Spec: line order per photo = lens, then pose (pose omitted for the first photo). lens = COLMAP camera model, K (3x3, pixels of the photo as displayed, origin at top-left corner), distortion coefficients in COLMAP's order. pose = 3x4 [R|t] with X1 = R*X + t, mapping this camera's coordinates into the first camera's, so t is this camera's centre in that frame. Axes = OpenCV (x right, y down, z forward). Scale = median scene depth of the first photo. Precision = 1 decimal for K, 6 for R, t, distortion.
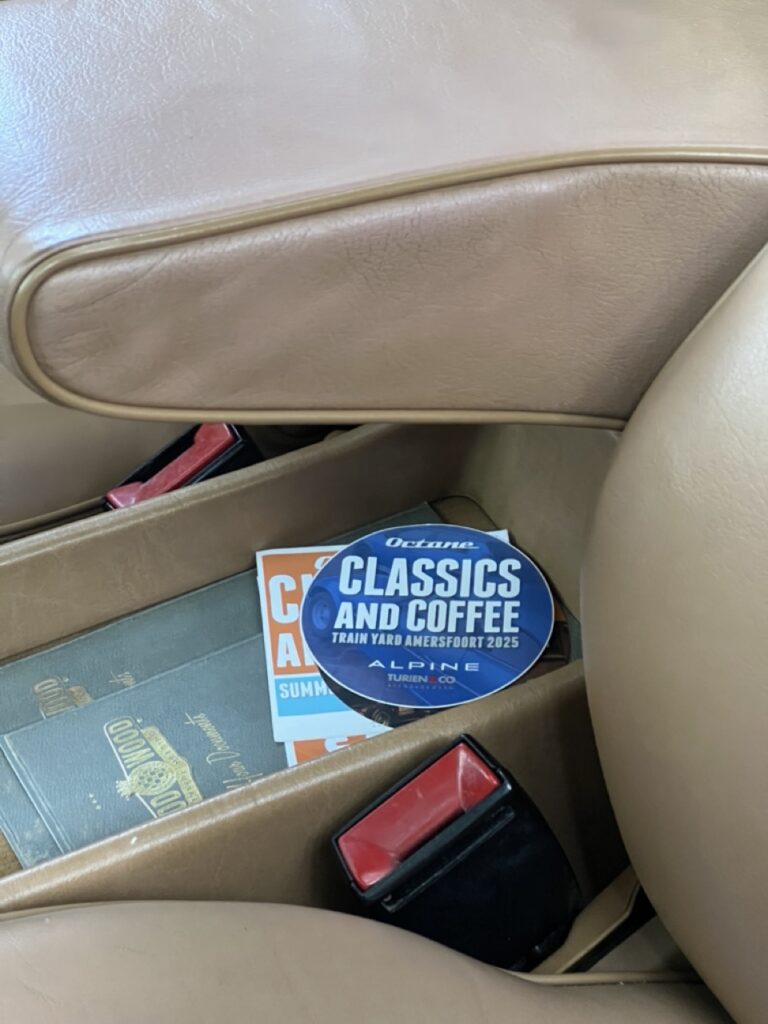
lens RADIAL K [[2295.6, 0, 384.2], [0, 2295.6, 511.6], [0, 0, 1]] dist [-0.016258, 0.000000]
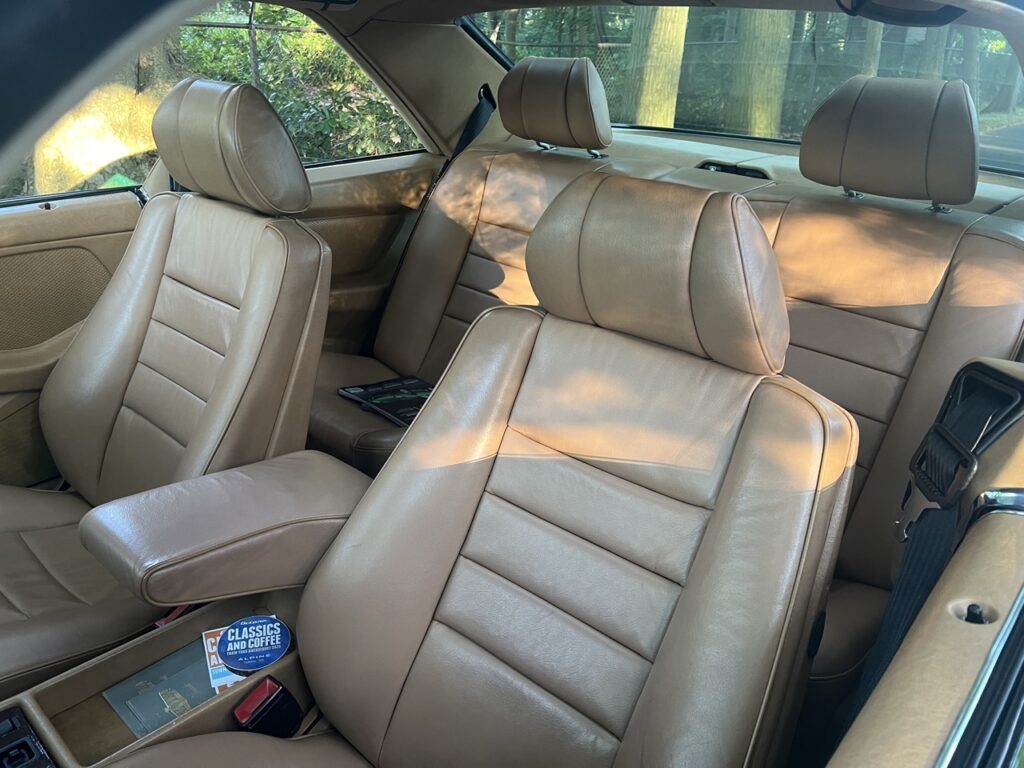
lens RADIAL K [[773.9, 0, 516.9], [0, 773.9, 387.3], [0, 0, 1]] dist [-0.002895, -0.000881]
pose [[0.928653, -0.056585, 0.366608, -0.021245], [0.141769, 0.967412, -0.209798, -0.030372], [-0.342790, 0.246803, 0.906412, -0.352023]]
